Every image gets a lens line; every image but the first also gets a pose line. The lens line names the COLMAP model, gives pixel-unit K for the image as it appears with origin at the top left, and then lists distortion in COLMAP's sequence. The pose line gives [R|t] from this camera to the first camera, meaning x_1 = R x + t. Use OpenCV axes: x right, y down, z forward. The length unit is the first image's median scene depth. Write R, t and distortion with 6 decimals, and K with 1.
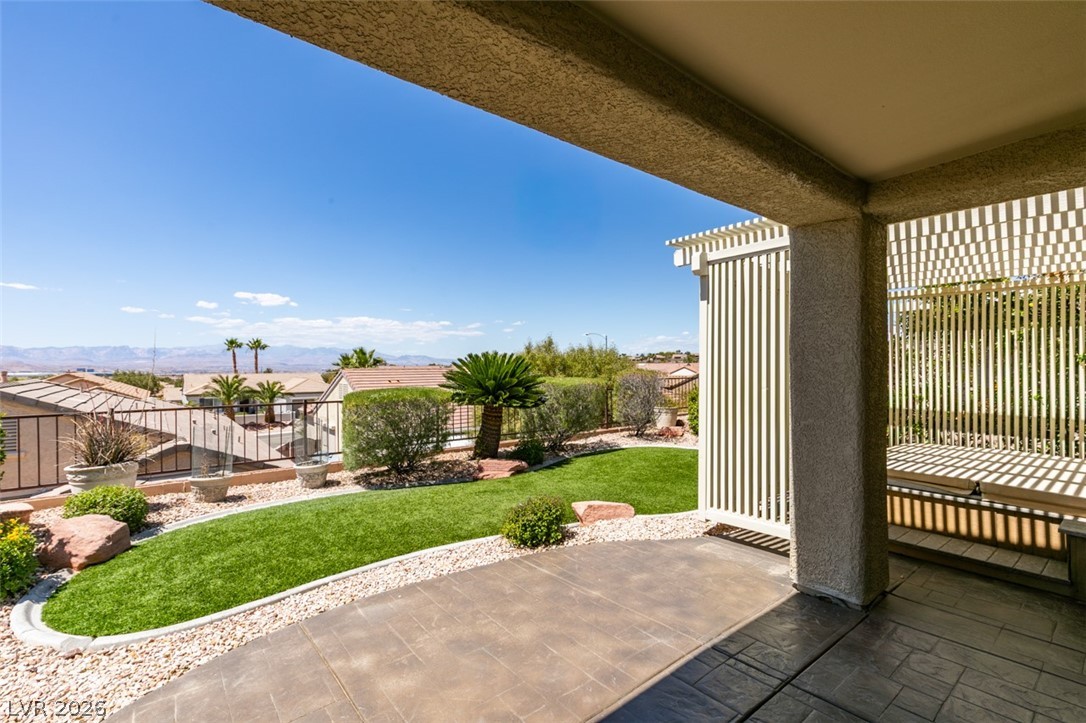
lens RADIAL K [[487.7, 0, 547.5], [0, 487.7, 364.0], [0, 0, 1]] dist [0.001213, -0.000142]
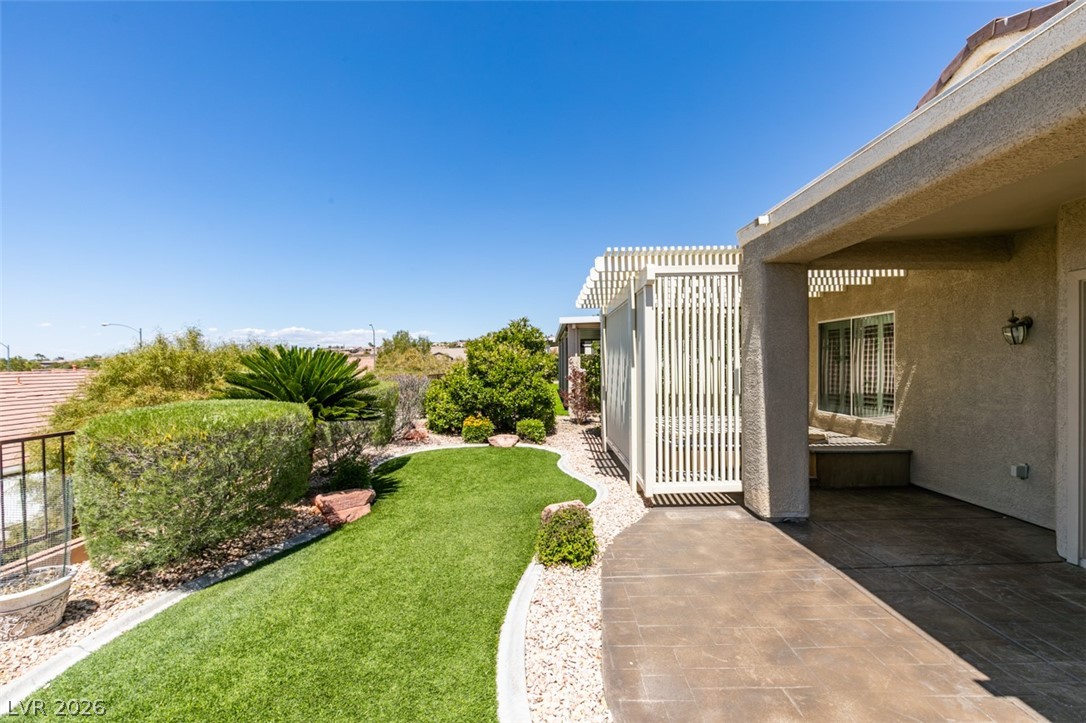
lens RADIAL K [[485.1, 0, 542.6], [0, 485.1, 367.8], [0, 0, 1]] dist [0.002004, -0.000595]
pose [[0.631831, -0.008999, 0.775054, -0.349603], [0.005633, 0.999960, 0.007019, 0.003493], [-0.775086, -0.000069, 0.631856, 0.226190]]
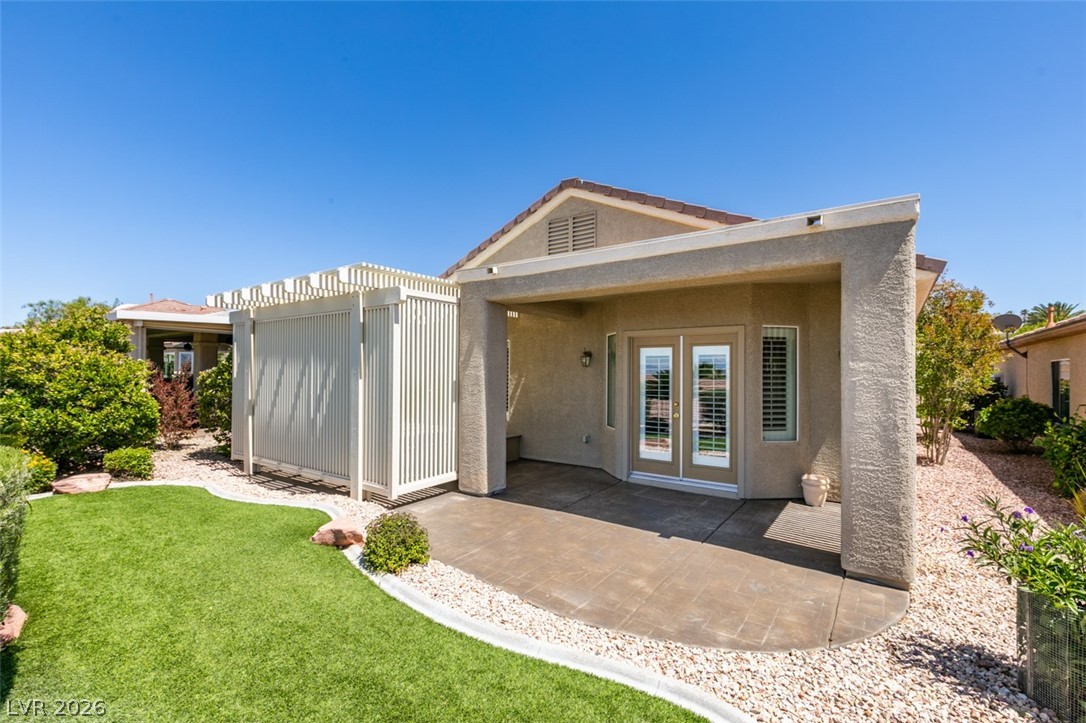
lens RADIAL K [[485.1, 0, 542.6], [0, 485.1, 367.8], [0, 0, 1]] dist [0.002004, -0.000595]
pose [[-0.272614, 0.010287, 0.962069, -0.472115], [-0.006093, 0.999904, -0.012418, -0.000605], [-0.962104, -0.009247, -0.272525, 0.468381]]
